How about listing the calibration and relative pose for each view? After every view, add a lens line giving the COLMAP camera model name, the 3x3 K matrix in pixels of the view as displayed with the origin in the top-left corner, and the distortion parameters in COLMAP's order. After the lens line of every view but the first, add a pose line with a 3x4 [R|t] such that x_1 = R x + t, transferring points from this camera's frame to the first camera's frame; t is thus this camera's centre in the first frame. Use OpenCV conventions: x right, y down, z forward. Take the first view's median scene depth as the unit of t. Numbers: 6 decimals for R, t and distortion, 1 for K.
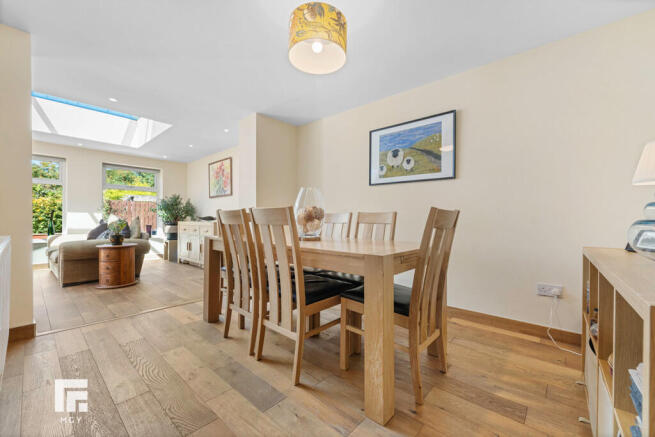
lens RADIAL K [[264.2, 0, 326.7], [0, 264.2, 217.6], [0, 0, 1]] dist [0.000733, -0.002943]
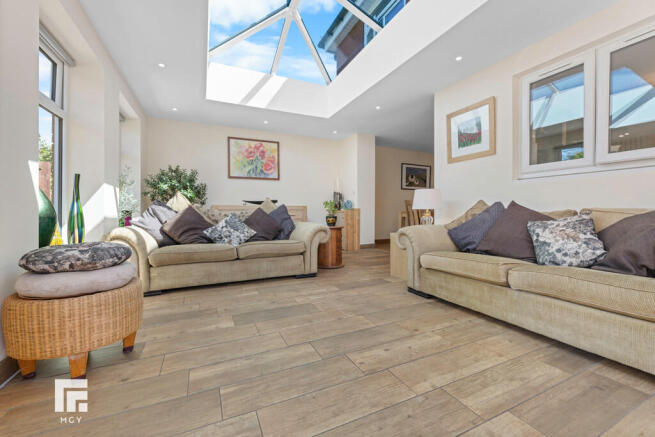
lens RADIAL K [[264.2, 0, 325.9], [0, 264.2, 211.6], [0, 0, 1]] dist [0.000733, -0.002943]
pose [[0.394027, 0.003235, 0.919093, -2.030382], [0.003491, 0.999981, -0.005016, 0.066815], [-0.919092, 0.005184, 0.394008, 0.743858]]
